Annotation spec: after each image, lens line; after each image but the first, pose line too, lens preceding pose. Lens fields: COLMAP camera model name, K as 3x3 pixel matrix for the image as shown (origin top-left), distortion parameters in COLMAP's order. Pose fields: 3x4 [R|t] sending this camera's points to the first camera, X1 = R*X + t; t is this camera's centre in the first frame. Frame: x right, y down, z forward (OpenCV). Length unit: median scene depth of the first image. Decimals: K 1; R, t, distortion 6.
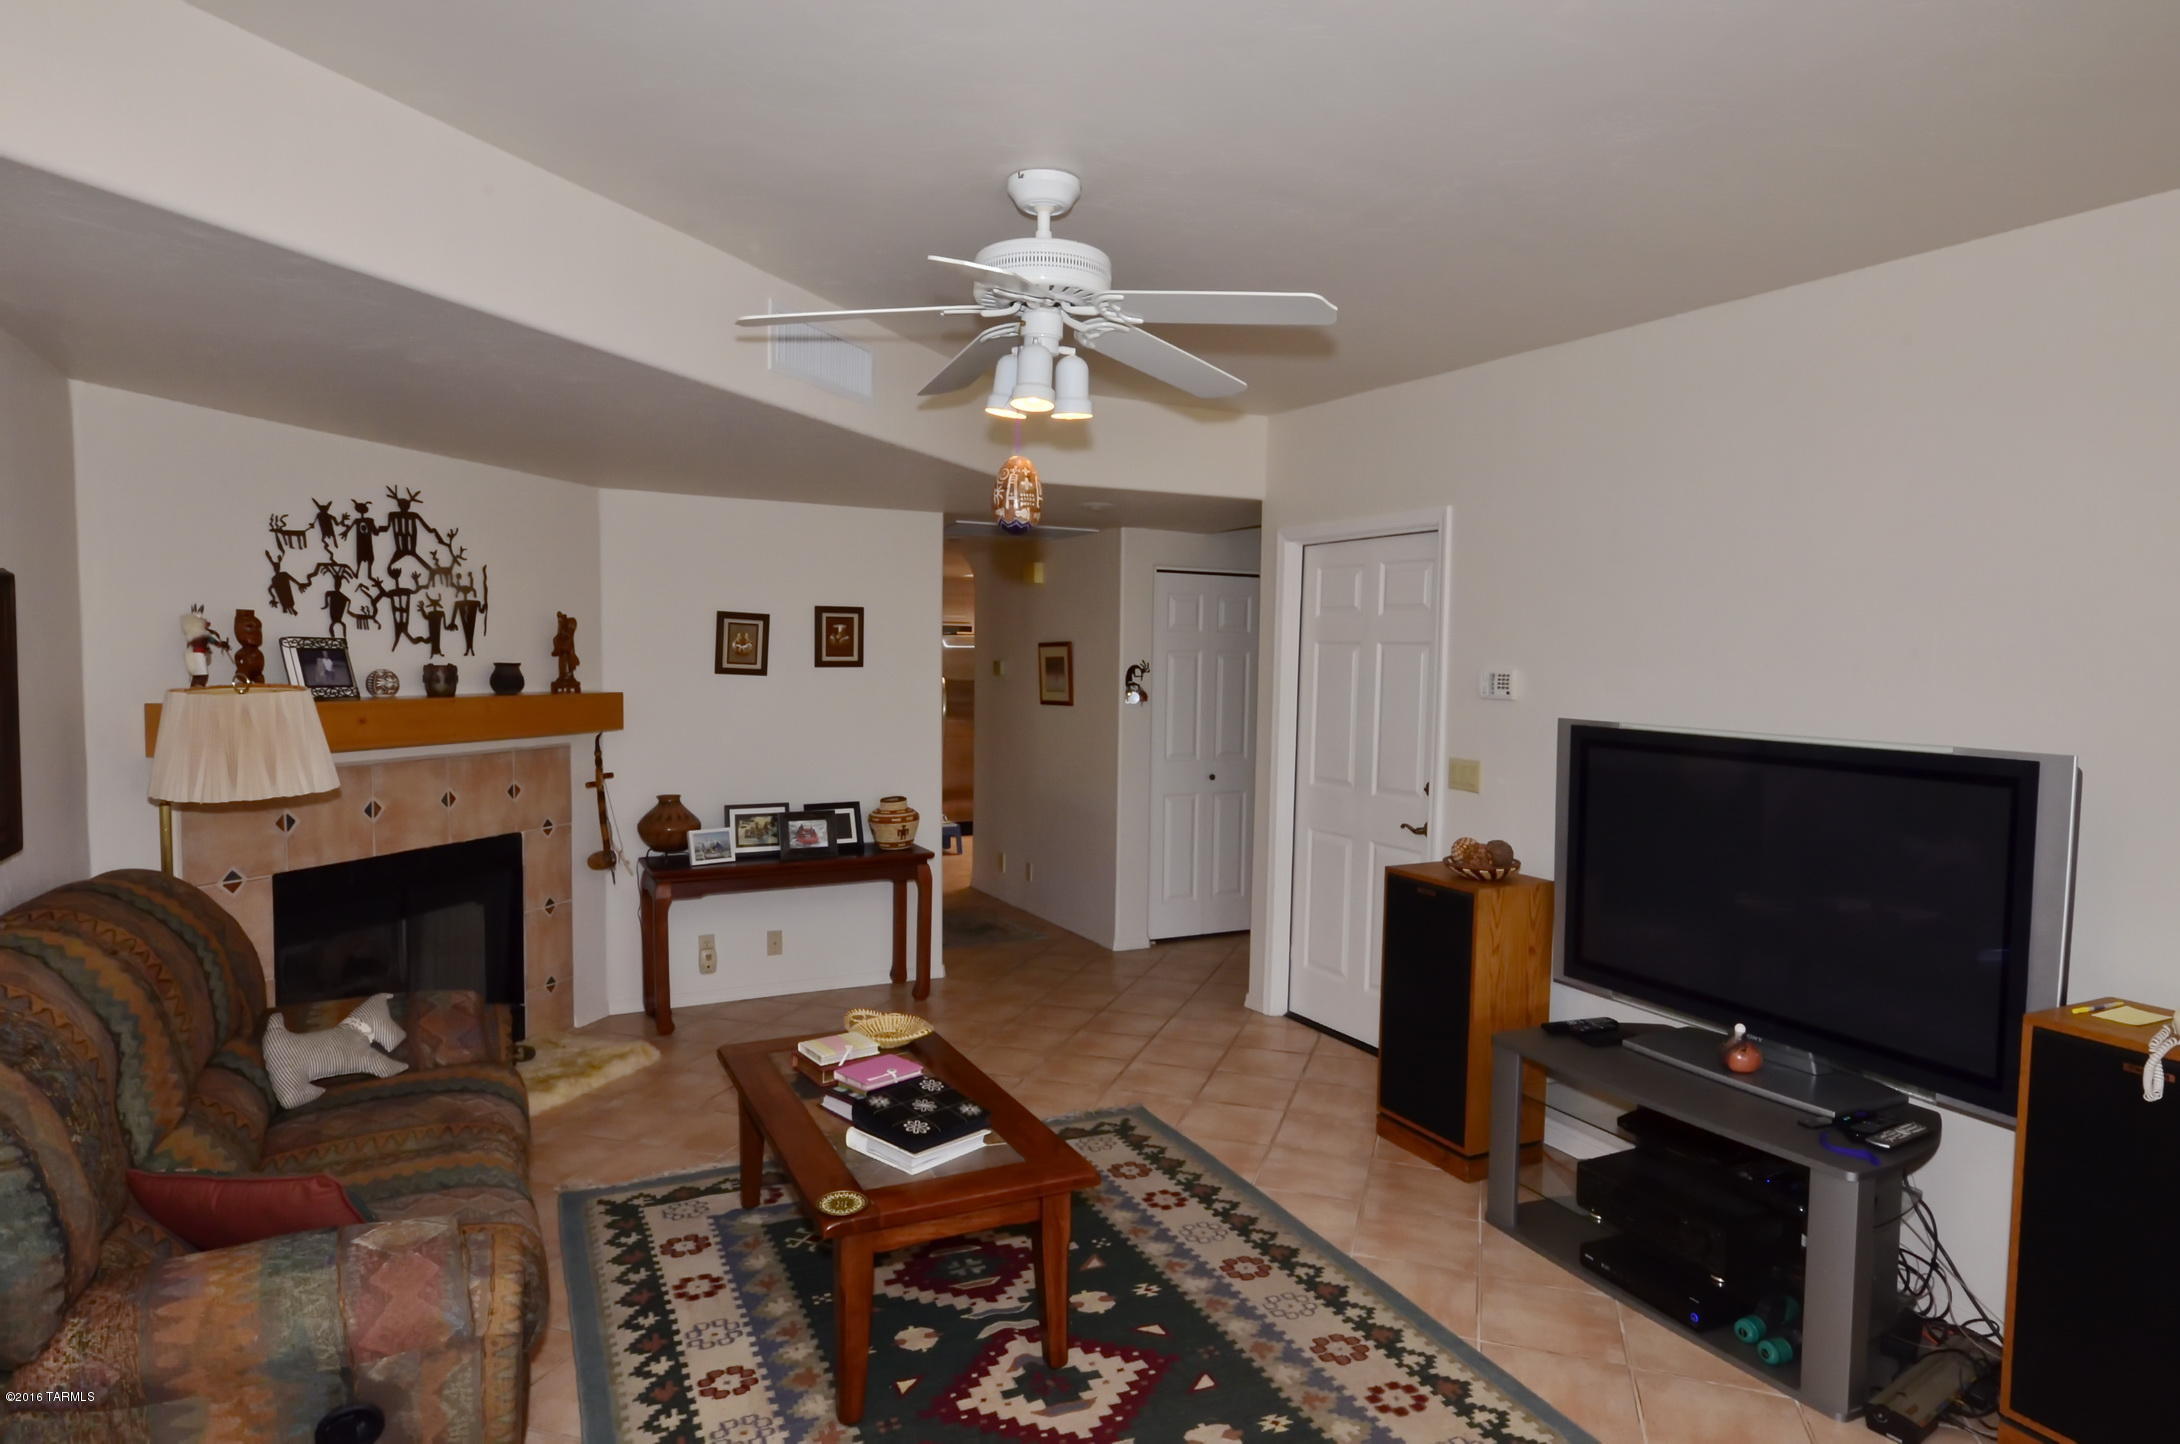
lens RADIAL K [[1259.7, 0, 1096.6], [0, 1259.7, 739.5], [0, 0, 1]] dist [0.005911, 0.004468]
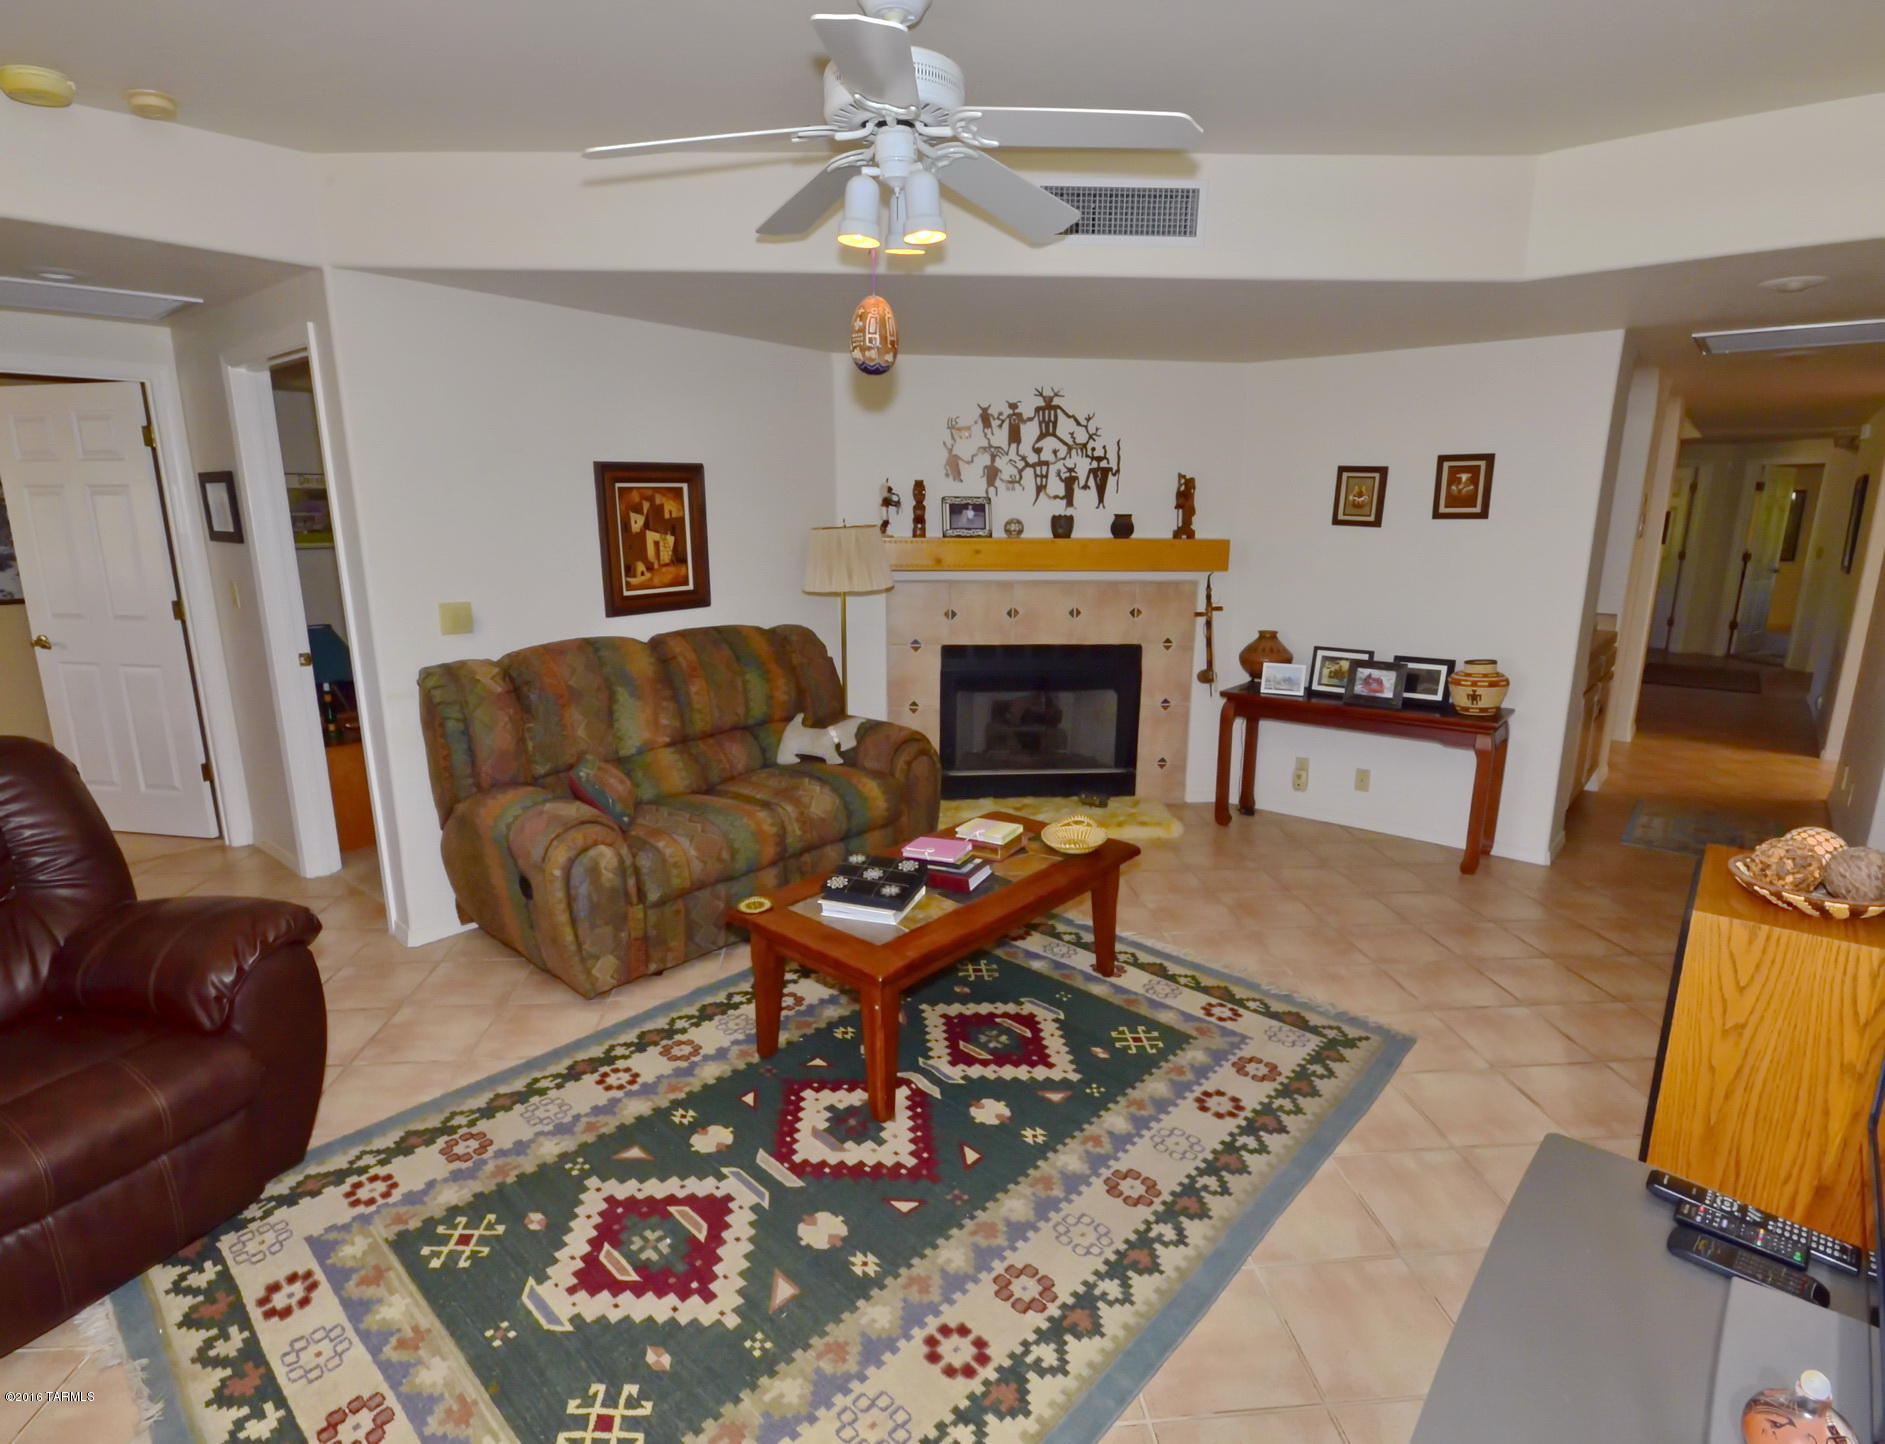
lens RADIAL K [[990.3, 0, 942.0], [0, 990.3, 729.4], [0, 0, 1]] dist [0.003888, 0.001965]
pose [[0.384675, 0.191078, -0.903058, 0.480369], [-0.060566, 0.981456, 0.181867, -0.017682], [0.921063, -0.015265, 0.389115, 0.450205]]
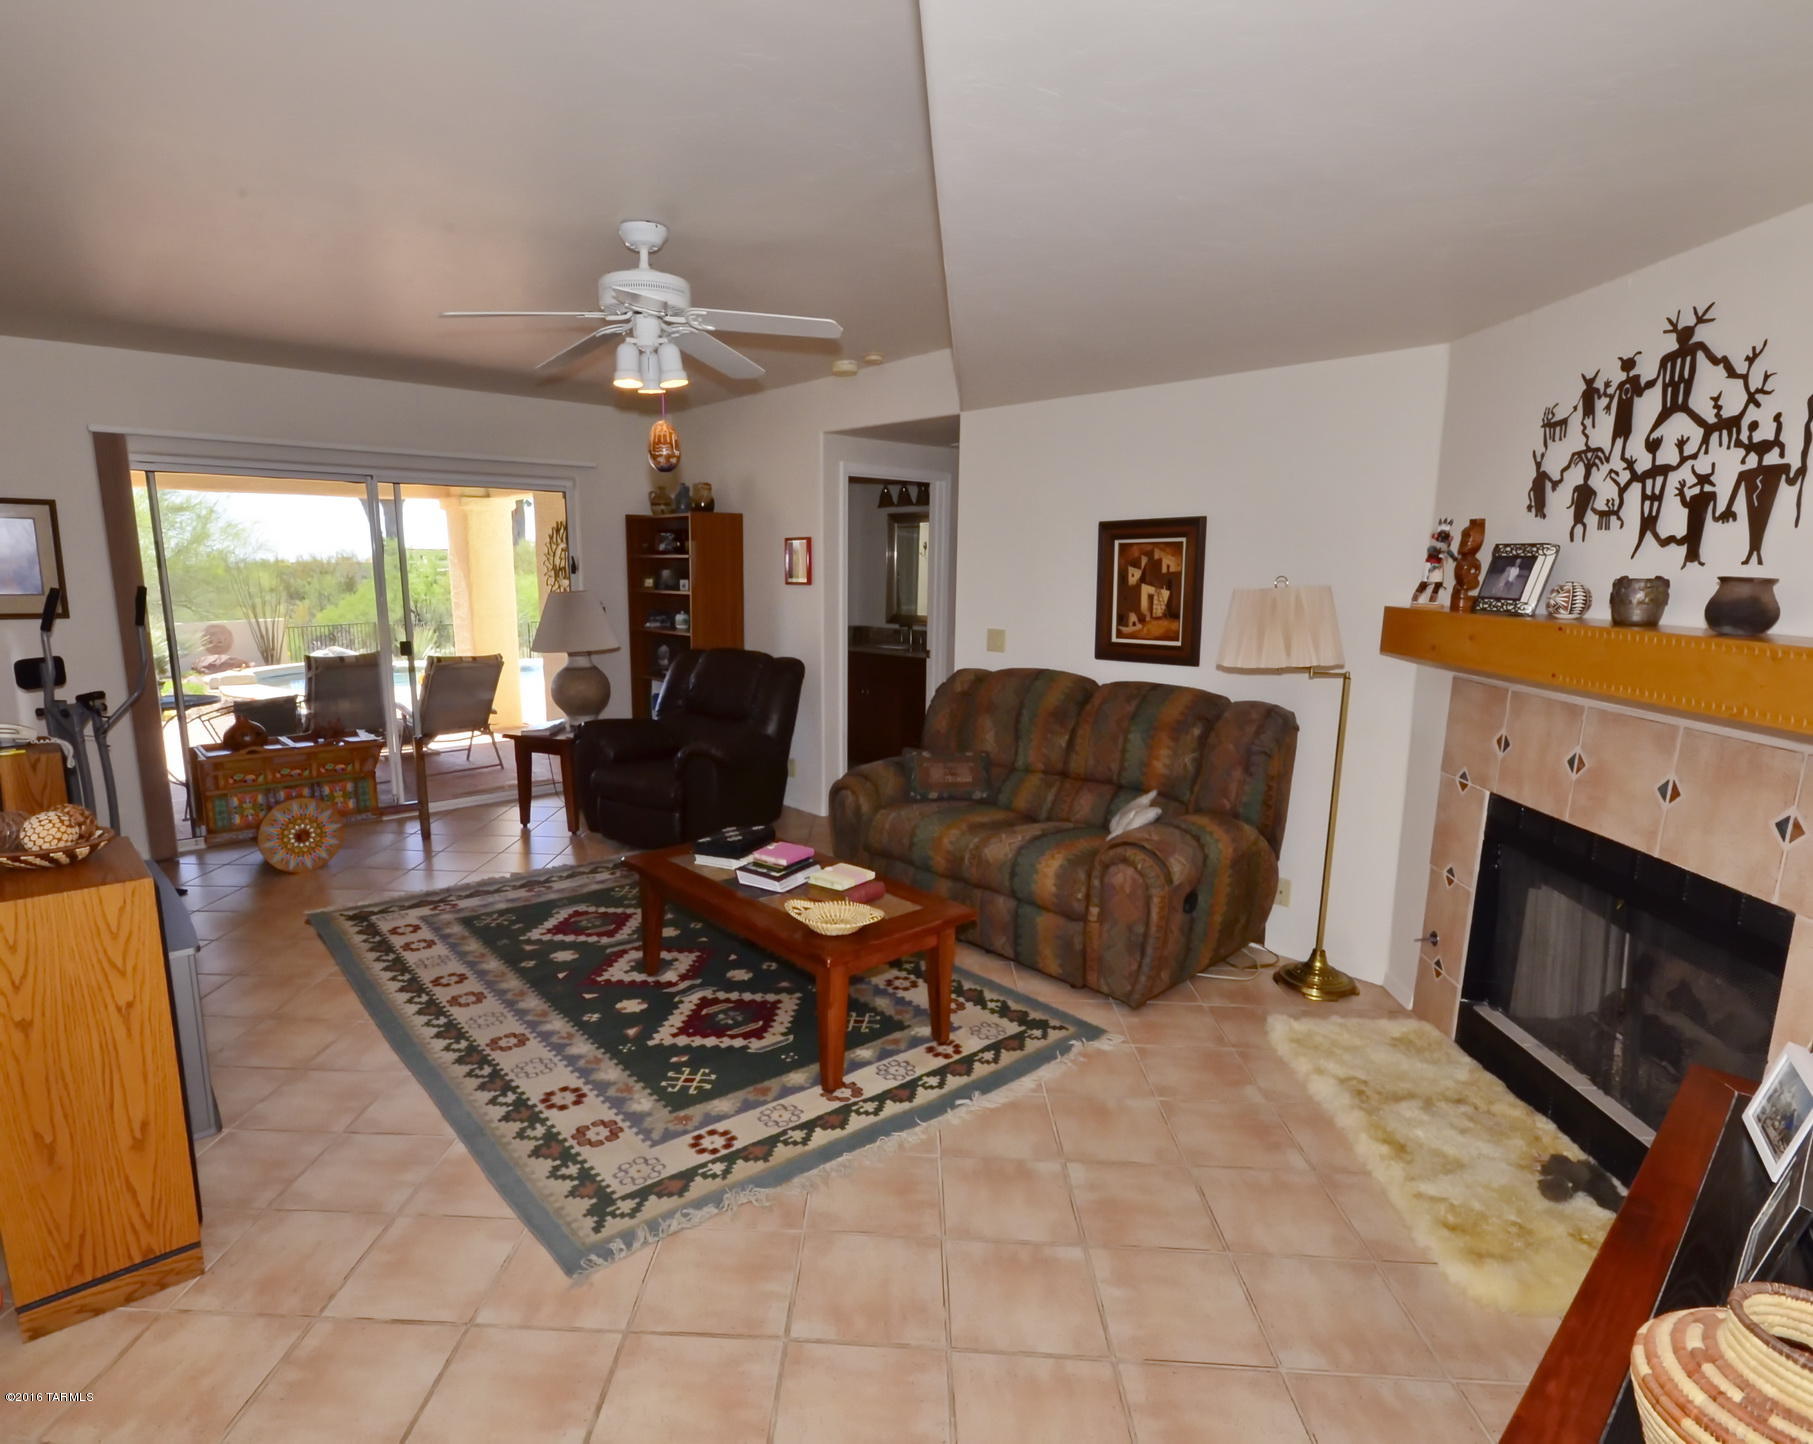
lens RADIAL K [[963.6, 0, 848.6], [0, 963.6, 751.0], [0, 0, 1]] dist [-0.011452, 0.000138]
pose [[-0.969820, 0.027825, -0.242231, 0.010209], [-0.035350, 0.966925, 0.252601, -0.084824], [0.241247, 0.253540, -0.936759, 1.418736]]
